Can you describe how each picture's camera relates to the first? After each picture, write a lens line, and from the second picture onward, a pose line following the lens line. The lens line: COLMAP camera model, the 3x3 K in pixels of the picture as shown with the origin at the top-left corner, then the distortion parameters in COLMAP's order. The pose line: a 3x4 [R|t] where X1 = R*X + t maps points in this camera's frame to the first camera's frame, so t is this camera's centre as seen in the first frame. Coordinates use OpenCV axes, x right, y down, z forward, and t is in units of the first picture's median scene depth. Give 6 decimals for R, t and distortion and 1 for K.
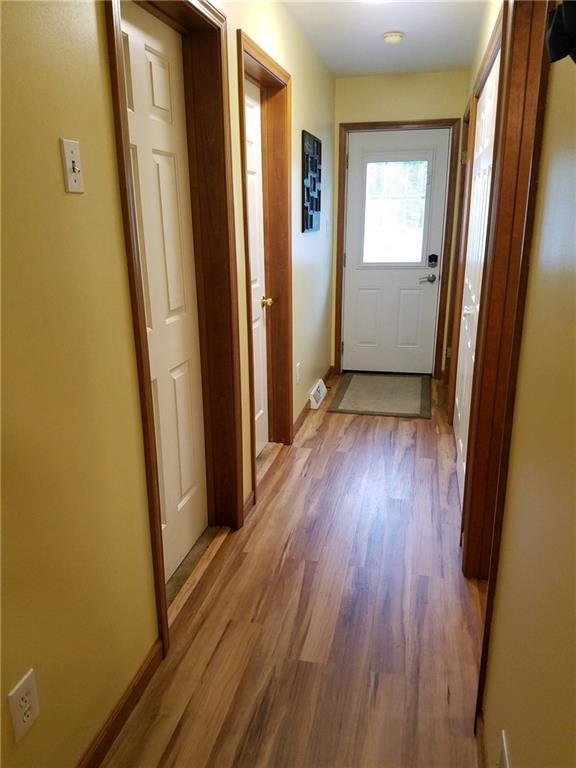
lens RADIAL K [[592.2, 0, 285.7], [0, 592.2, 383.6], [0, 0, 1]] dist [0.000891, -0.001135]
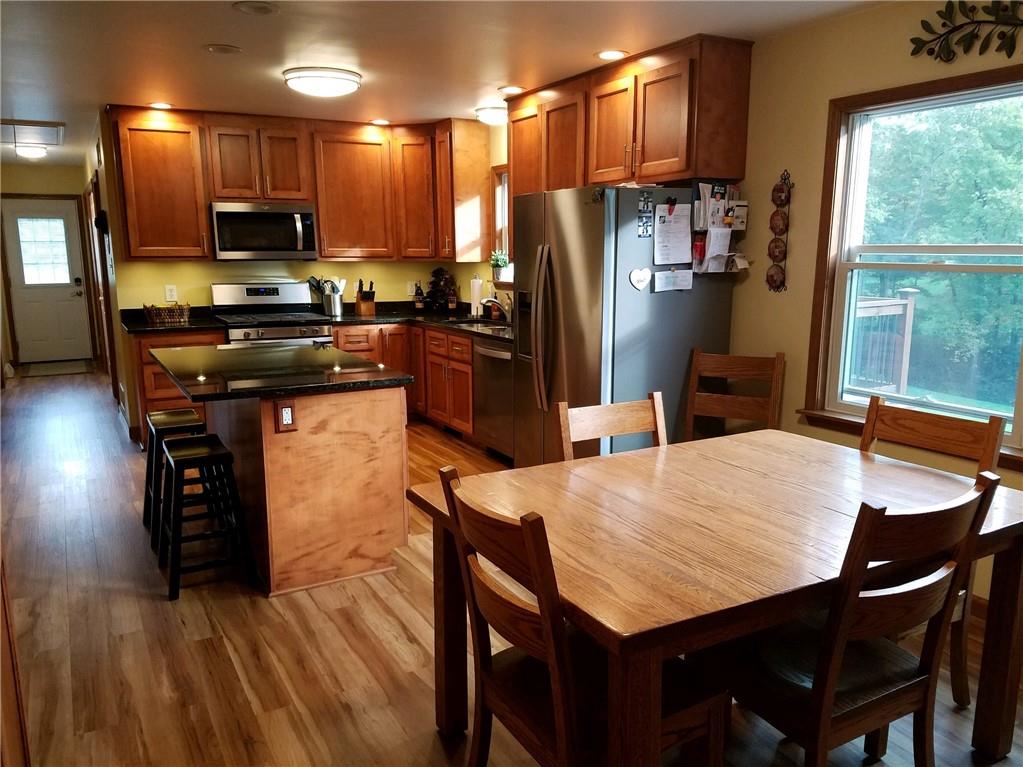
lens RADIAL K [[788.9, 0, 509.9], [0, 788.9, 391.8], [0, 0, 1]] dist [0.000891, -0.001135]
pose [[0.736751, -0.129412, 0.663664, -0.309829], [0.202458, 0.978704, -0.033910, 0.357860], [-0.645142, 0.159347, 0.747261, -1.160840]]
